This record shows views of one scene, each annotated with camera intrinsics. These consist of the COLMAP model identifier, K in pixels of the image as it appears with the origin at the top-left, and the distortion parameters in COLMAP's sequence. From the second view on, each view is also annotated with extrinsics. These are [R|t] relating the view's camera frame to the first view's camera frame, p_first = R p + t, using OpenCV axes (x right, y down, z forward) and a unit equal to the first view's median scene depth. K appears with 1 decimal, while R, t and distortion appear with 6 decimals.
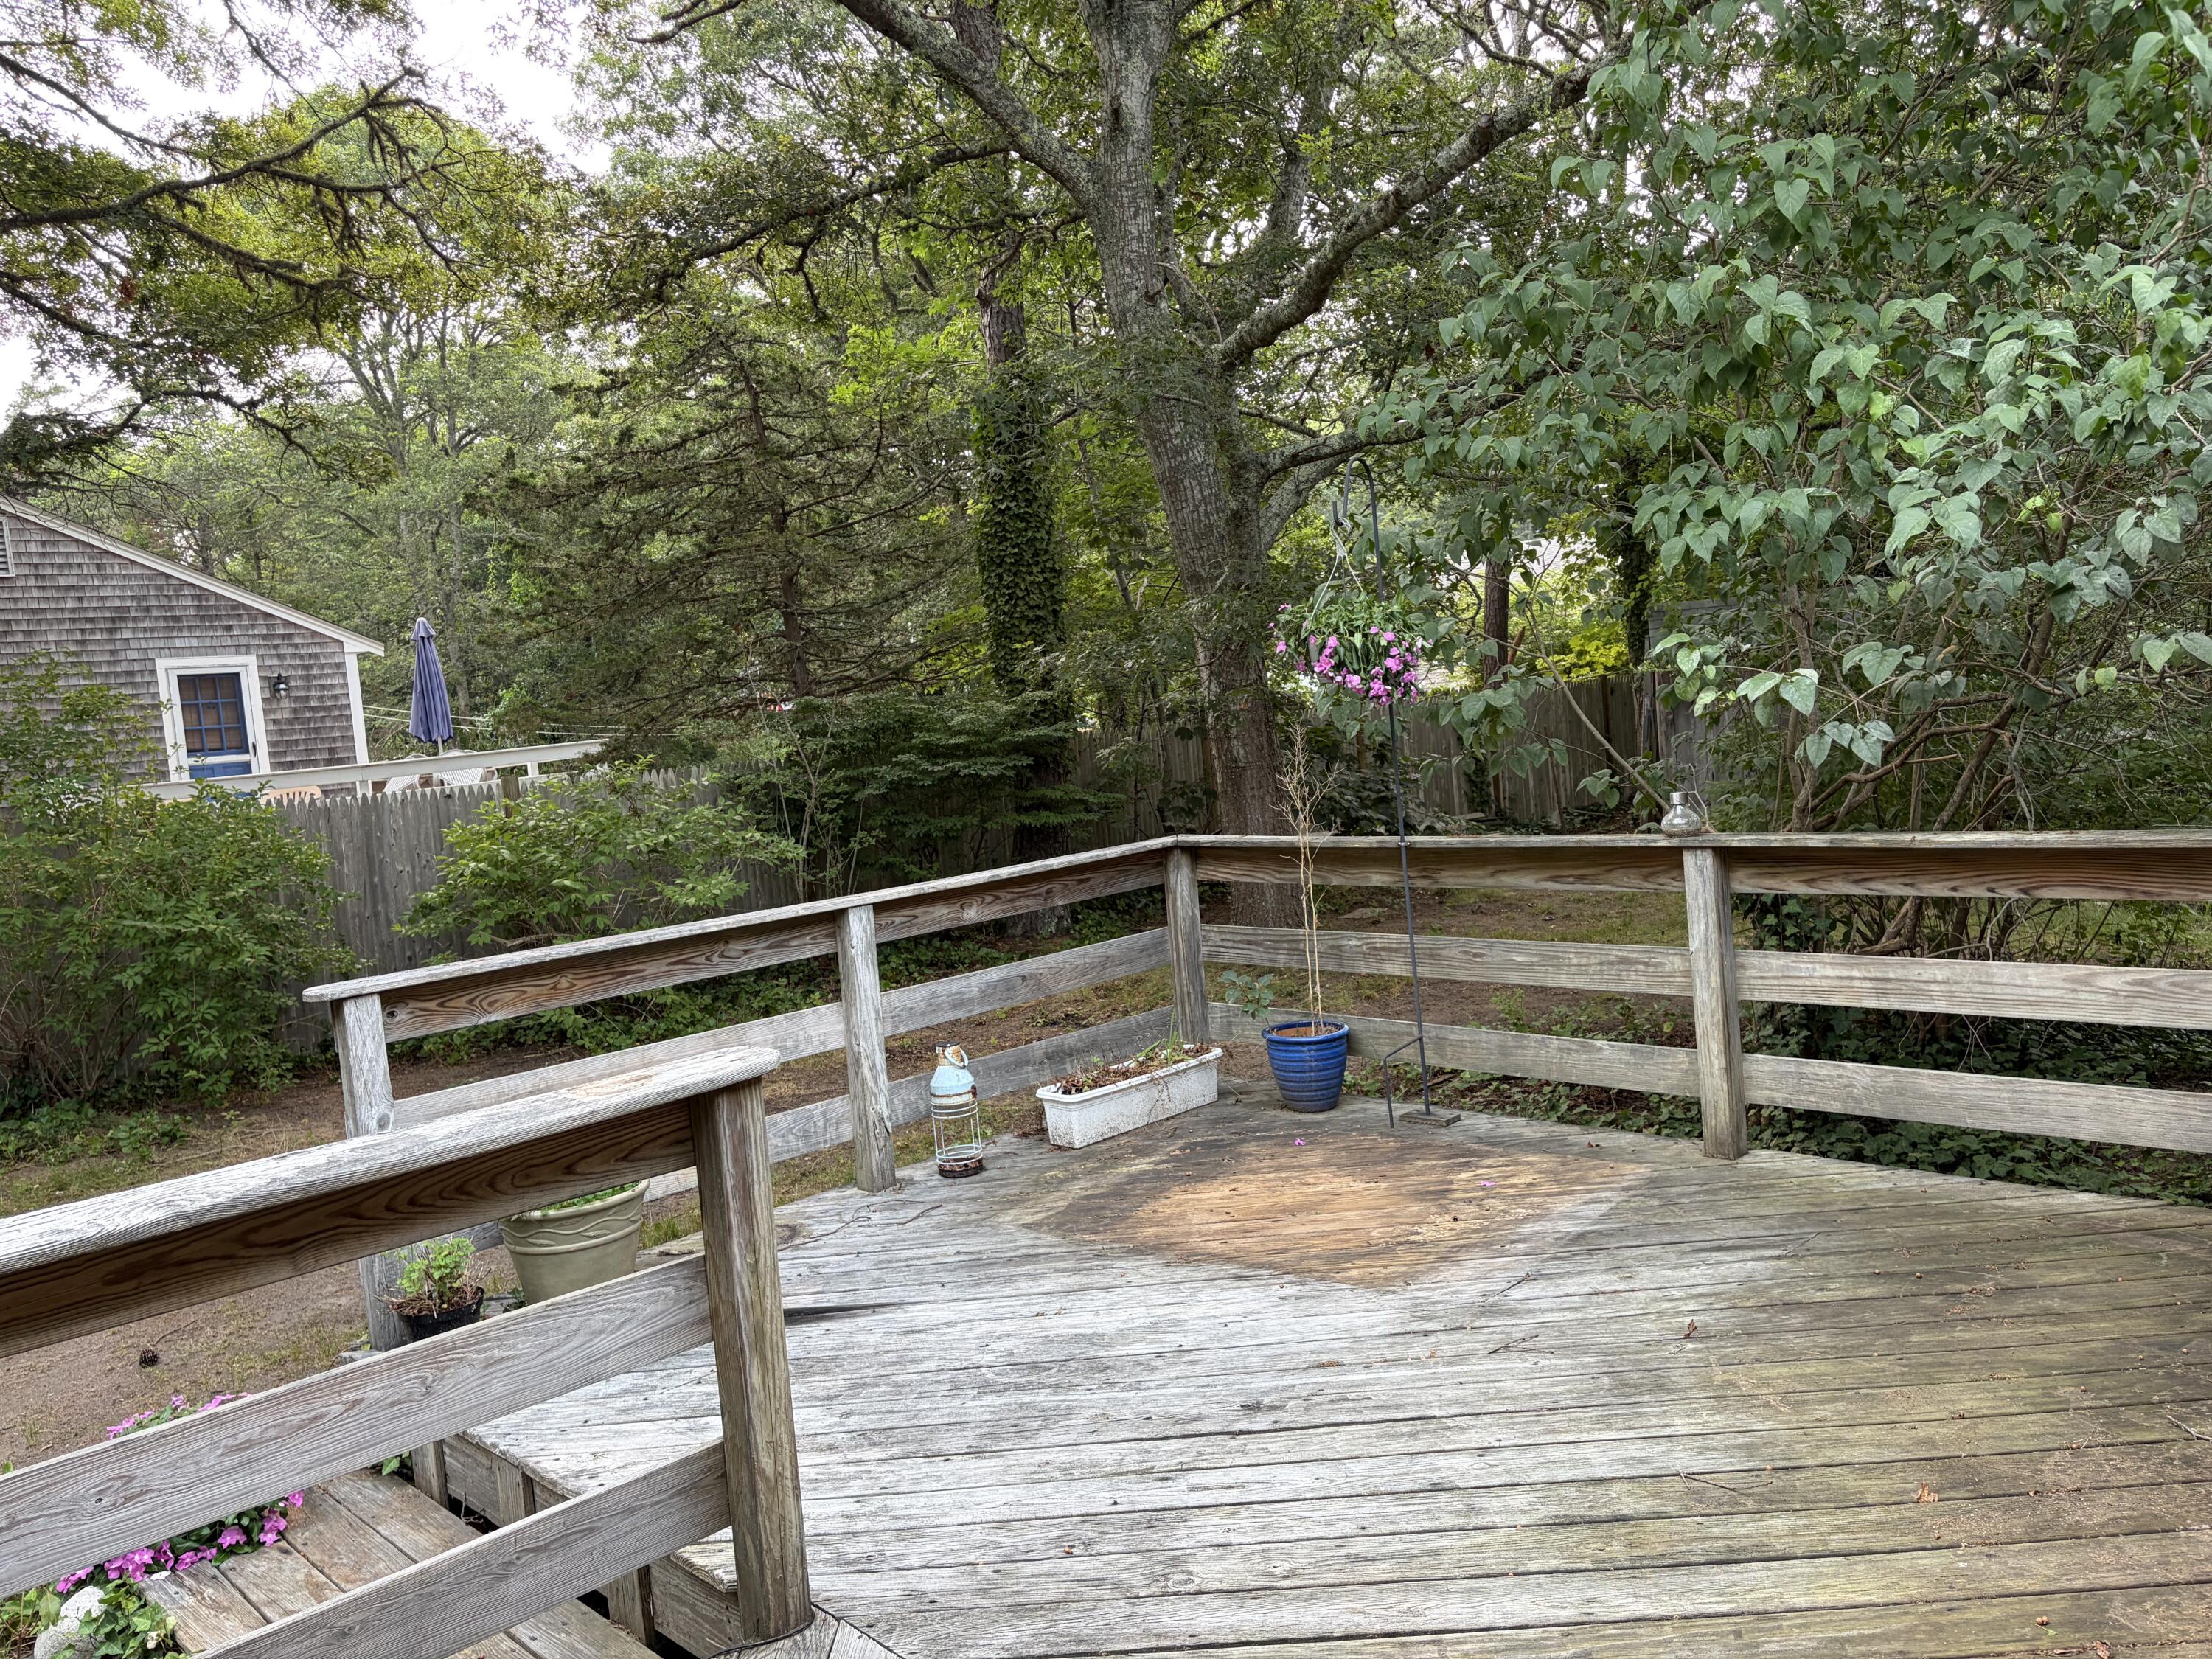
lens RADIAL K [[1661.7, 0, 1114.0], [0, 1661.7, 850.3], [0, 0, 1]] dist [0.082220, -0.115085]
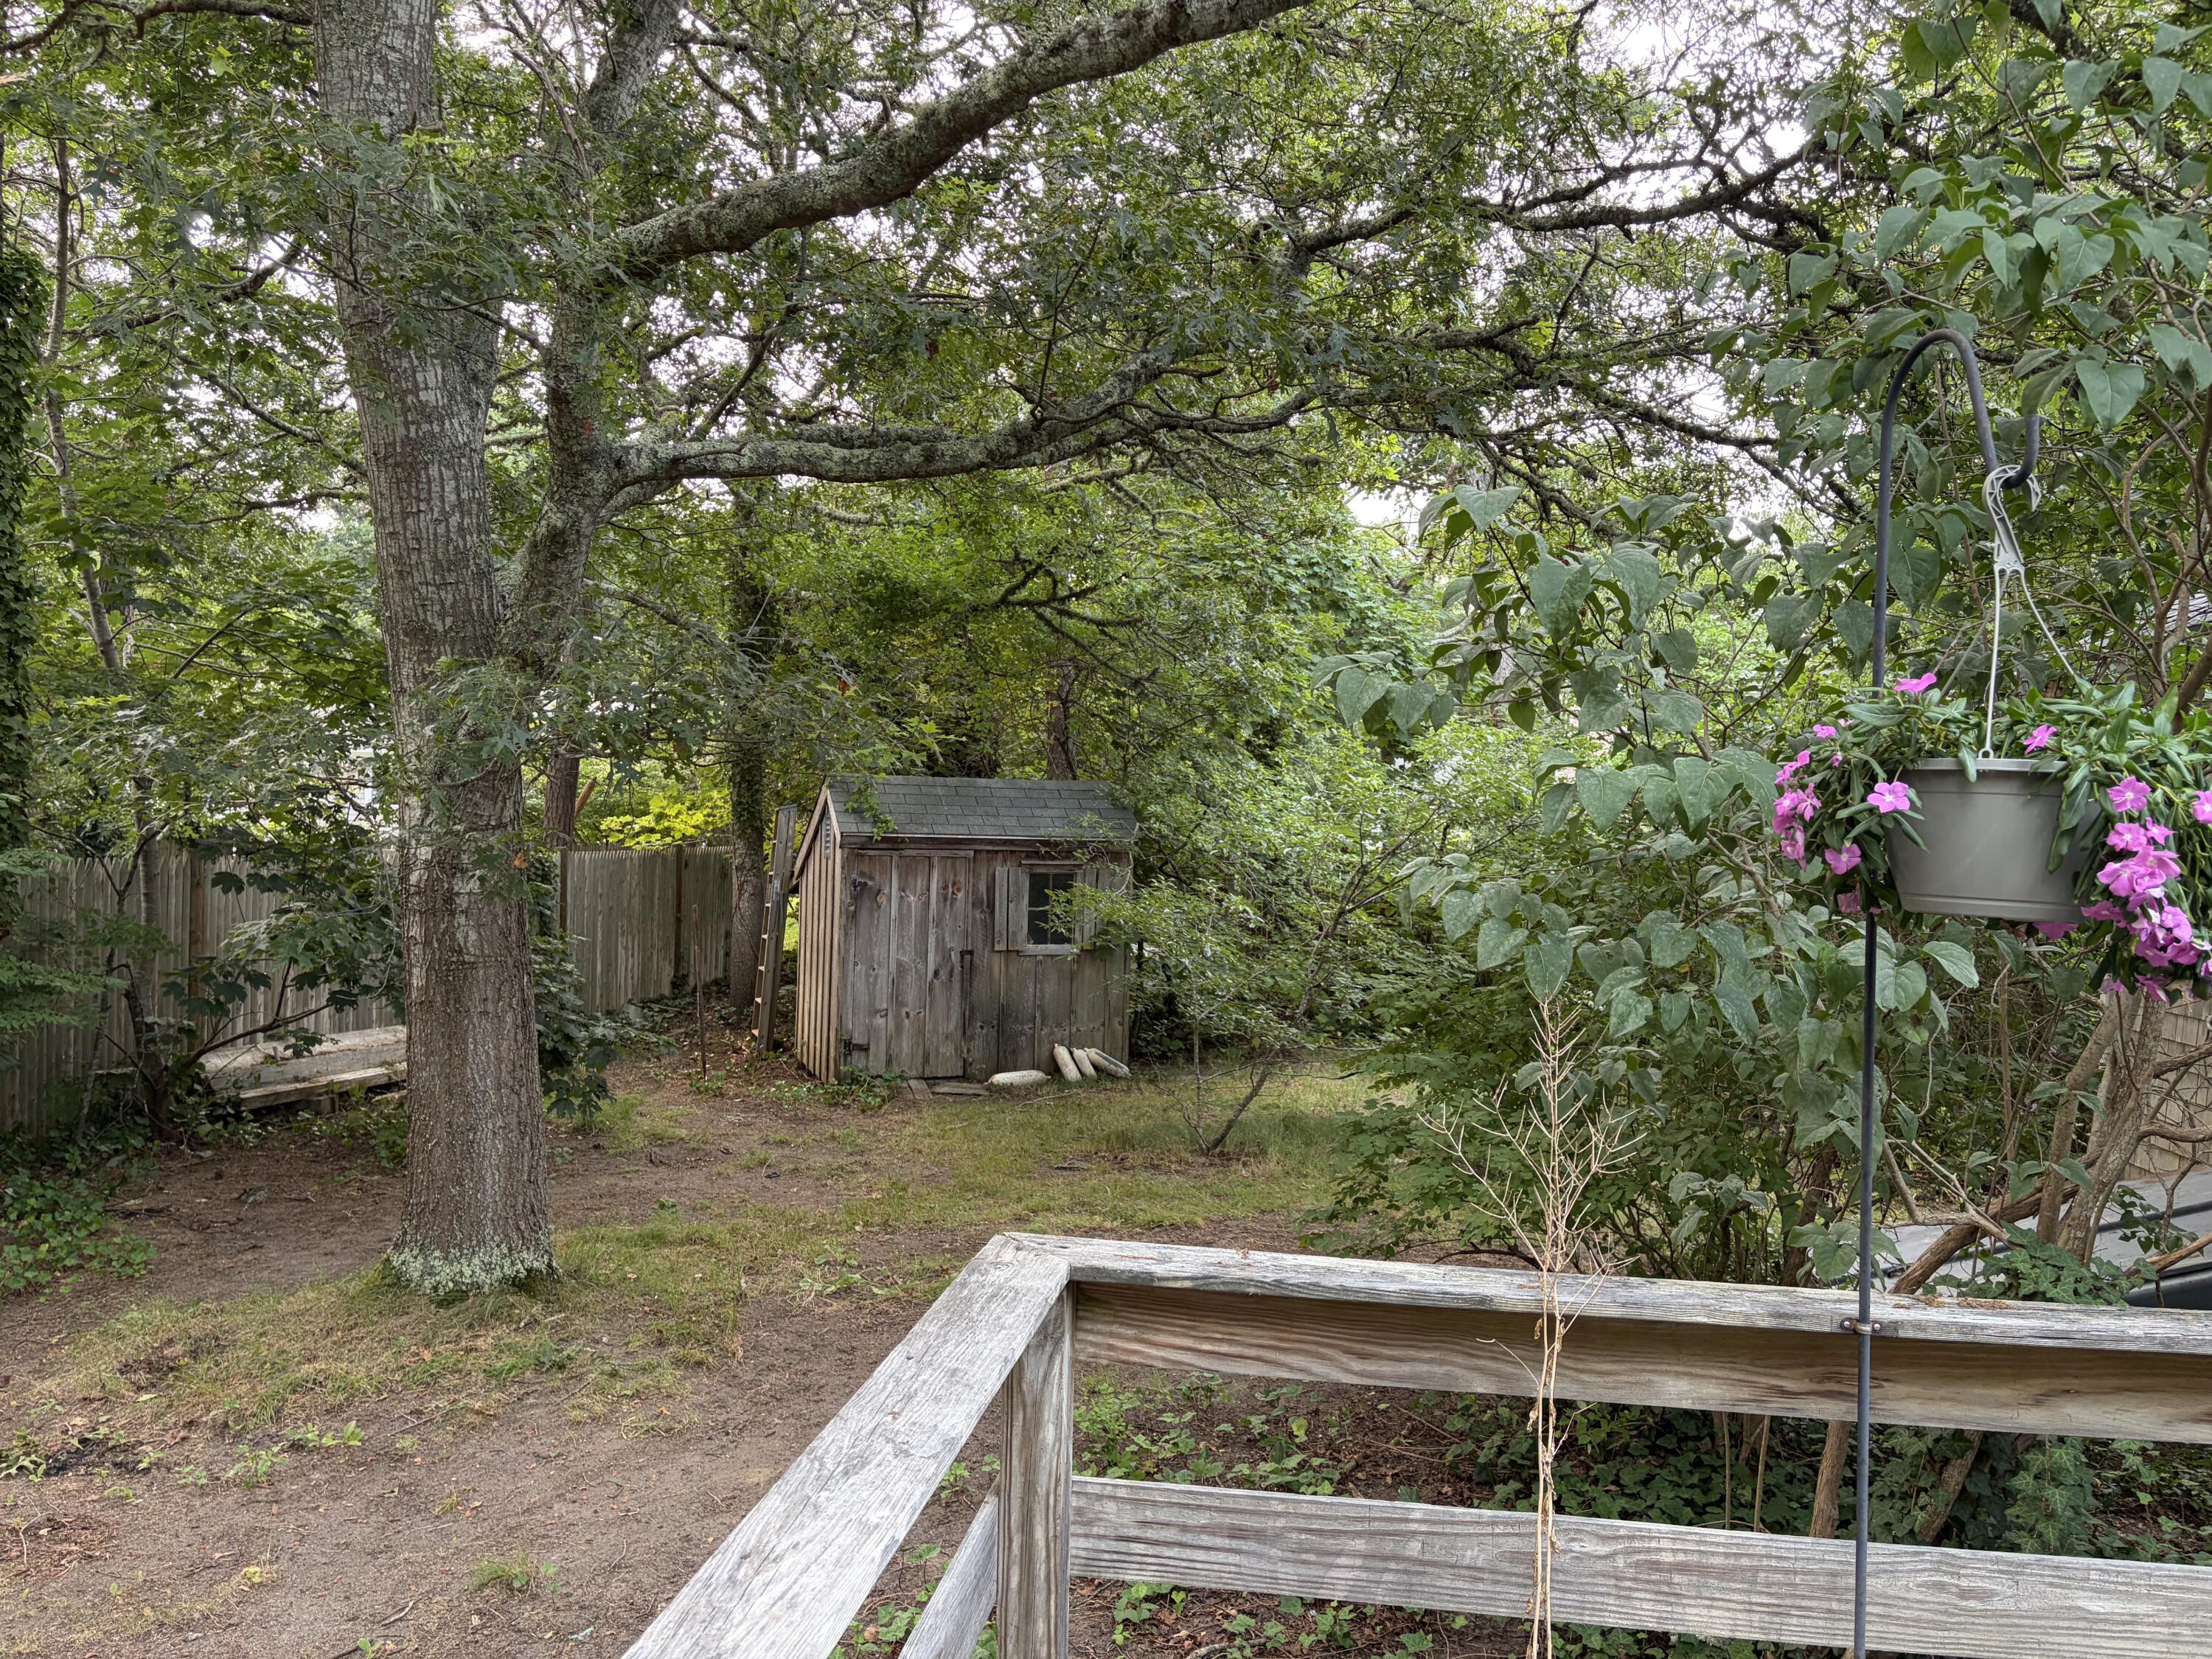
lens RADIAL K [[1661.7, 0, 1114.0], [0, 1661.7, 850.3], [0, 0, 1]] dist [0.082220, -0.115085]
pose [[0.787420, 0.093136, 0.609340, -0.160564], [-0.033163, 0.993489, -0.108997, -0.047240], [-0.615524, 0.065619, 0.785382, 0.570377]]
